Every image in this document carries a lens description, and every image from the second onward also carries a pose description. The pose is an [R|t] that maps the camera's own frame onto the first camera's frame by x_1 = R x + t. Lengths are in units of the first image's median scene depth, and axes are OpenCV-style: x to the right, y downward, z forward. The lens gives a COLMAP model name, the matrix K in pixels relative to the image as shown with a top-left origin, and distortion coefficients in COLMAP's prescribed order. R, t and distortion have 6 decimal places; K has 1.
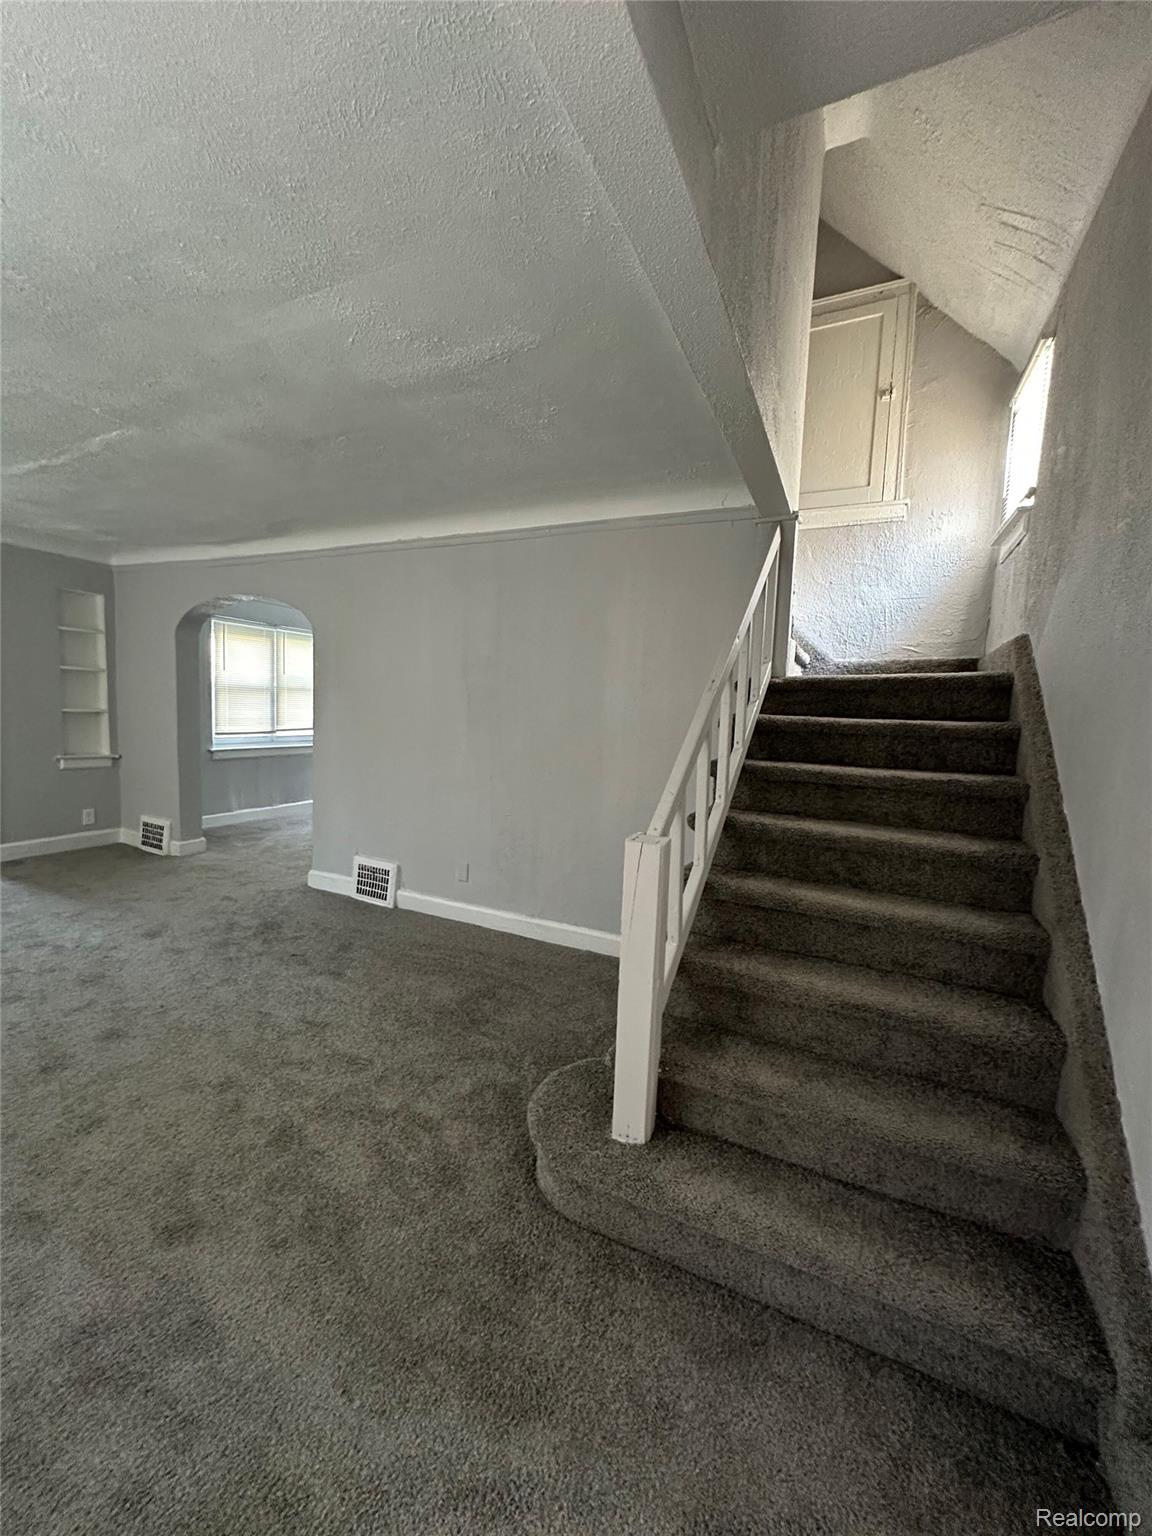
lens RADIAL K [[617.5, 0, 574.4], [0, 617.5, 766.0], [0, 0, 1]] dist [-0.000331, 0.000265]
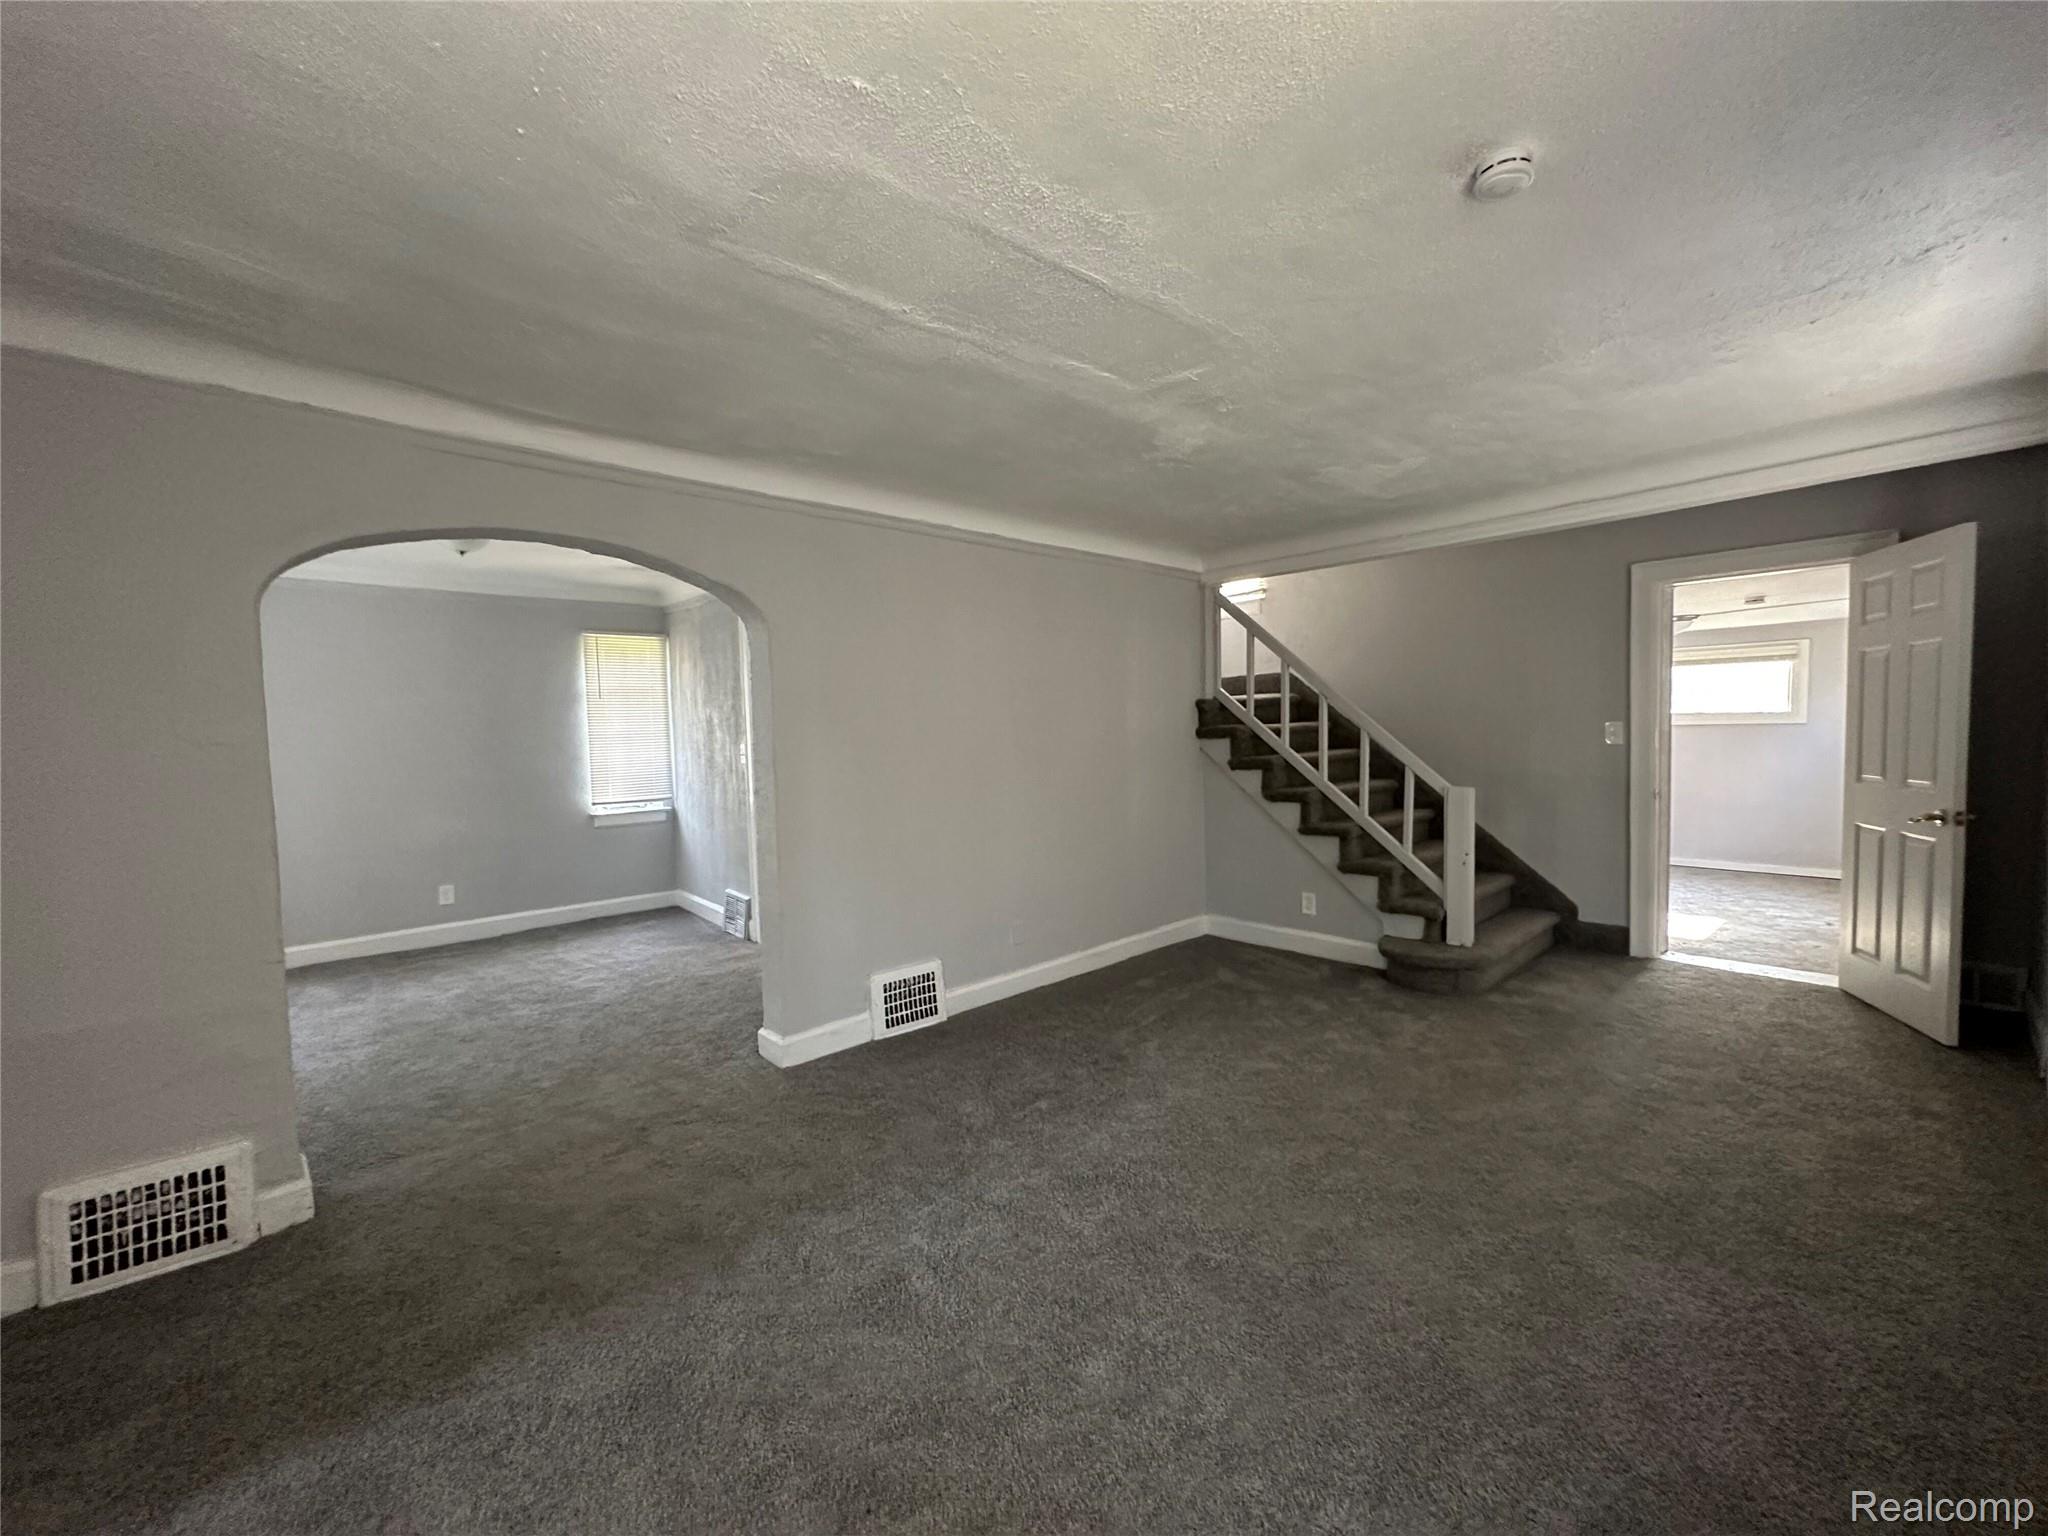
lens RADIAL K [[823.3, 0, 1020.8], [0, 823.3, 762.1], [0, 0, 1]] dist [-0.000331, 0.000265]
pose [[0.371545, -0.093626, 0.923682, -0.720273], [0.131160, 0.990217, 0.047611, -0.066778], [-0.919103, 0.103461, 0.380190, 0.331642]]
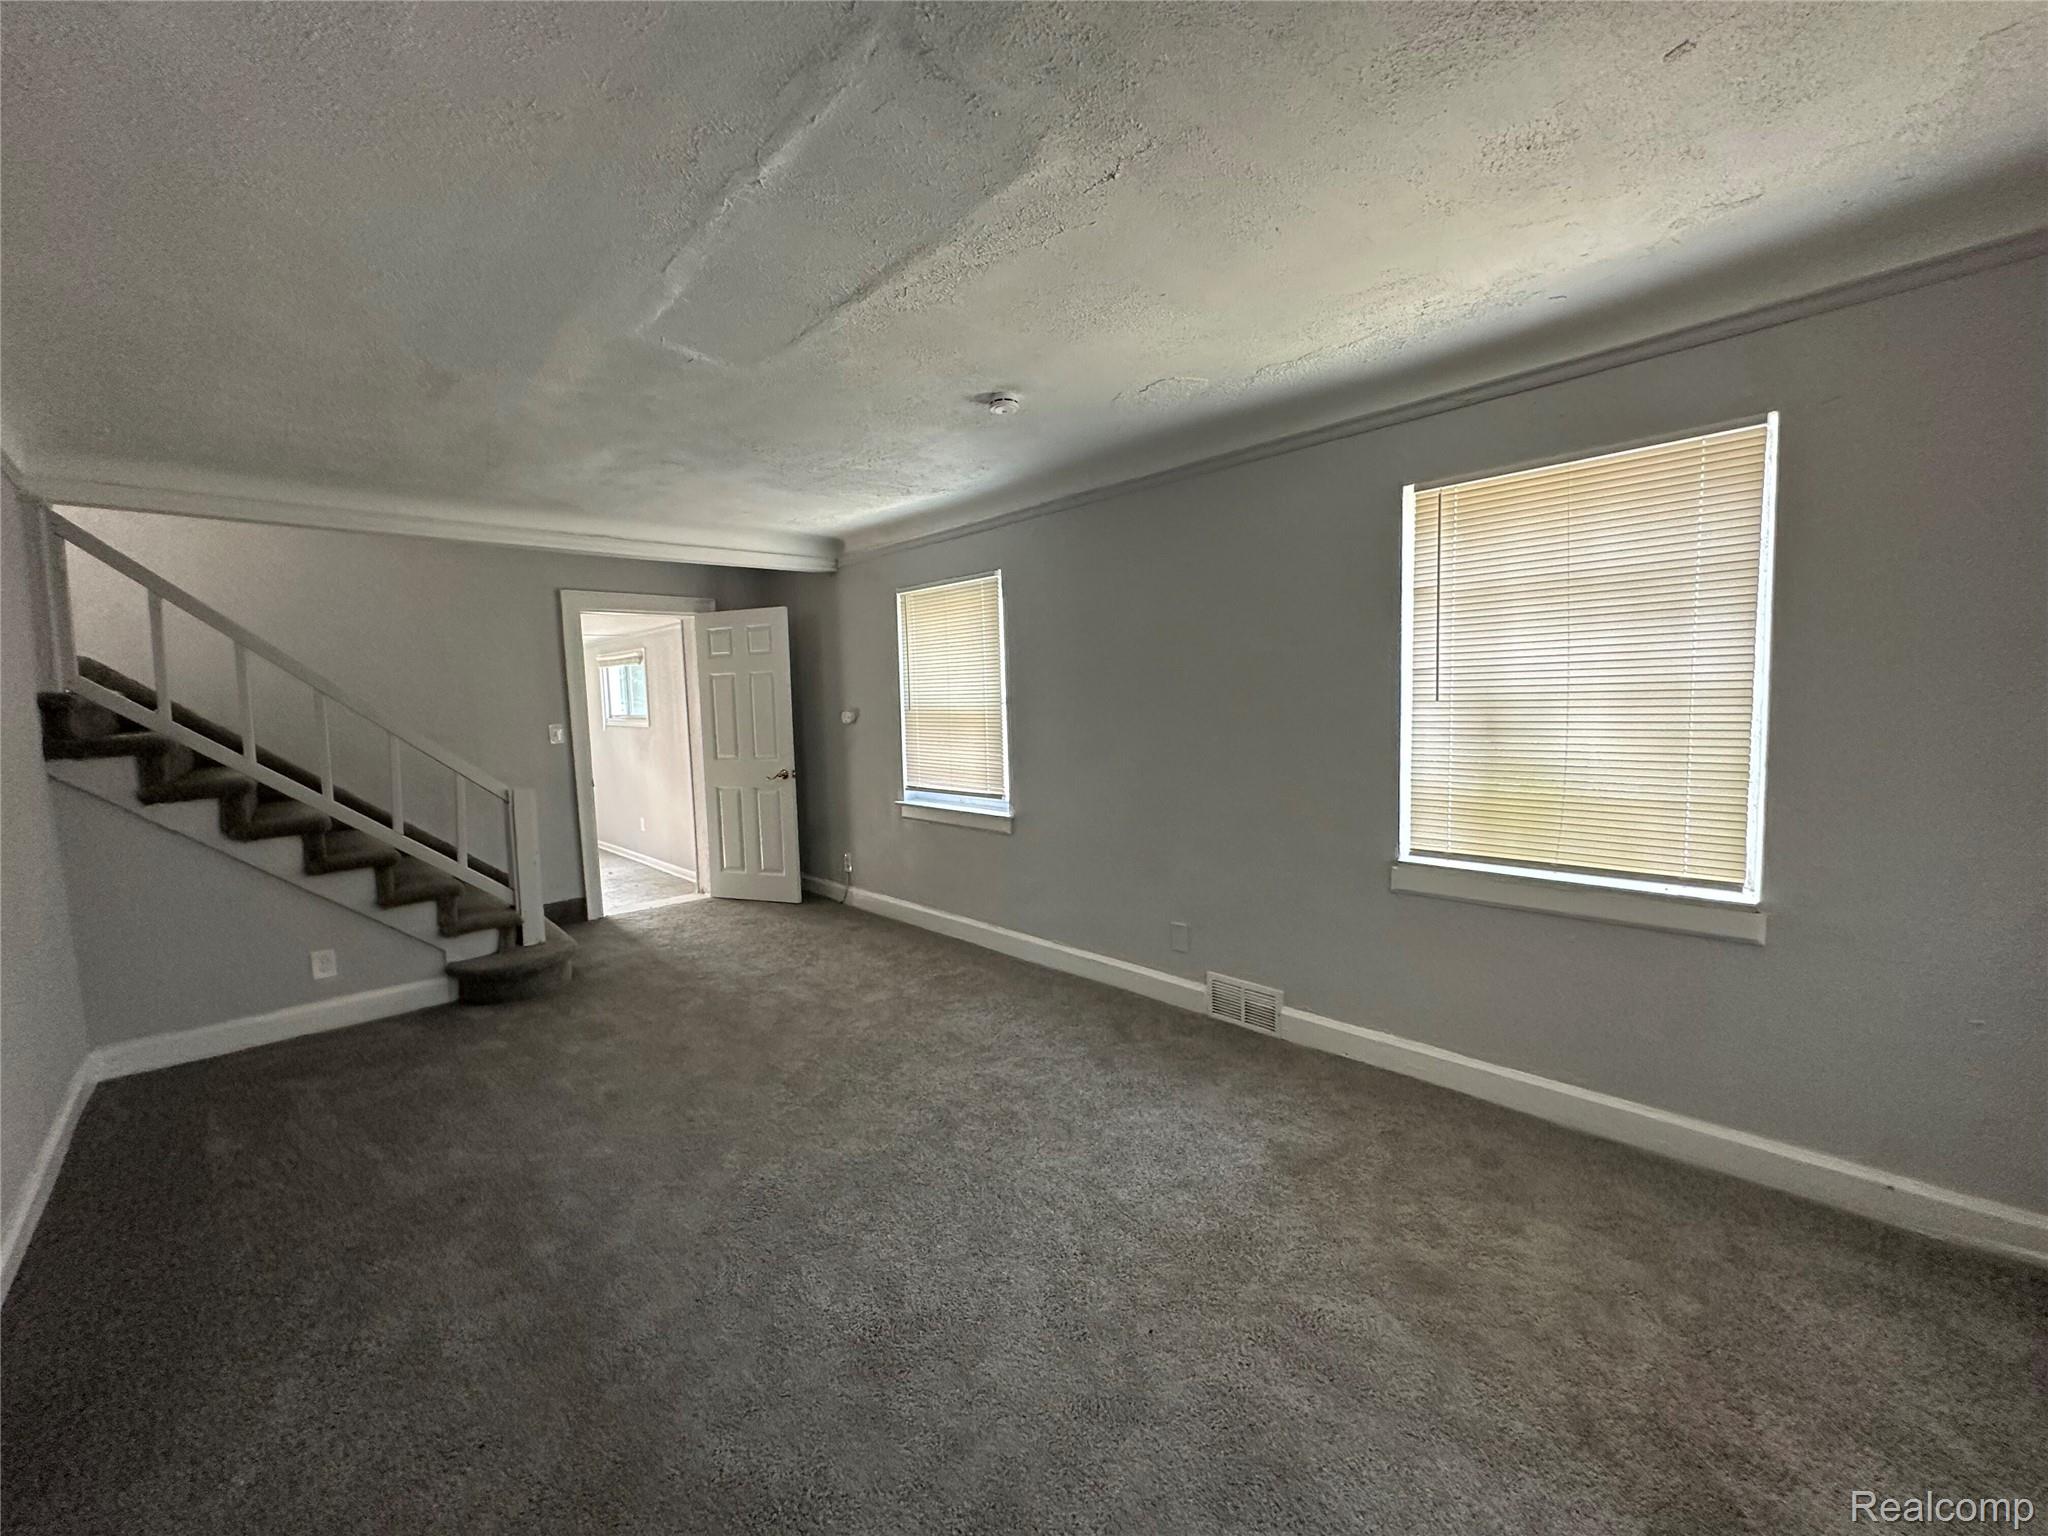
lens RADIAL K [[823.3, 0, 1022.0], [0, 823.3, 761.8], [0, 0, 1]] dist [-0.000331, 0.000265]
pose [[-0.933738, -0.043743, 0.355274, -0.592193], [0.022320, 0.983459, 0.179748, -0.101502], [-0.357260, 0.175767, -0.917317, 0.727708]]
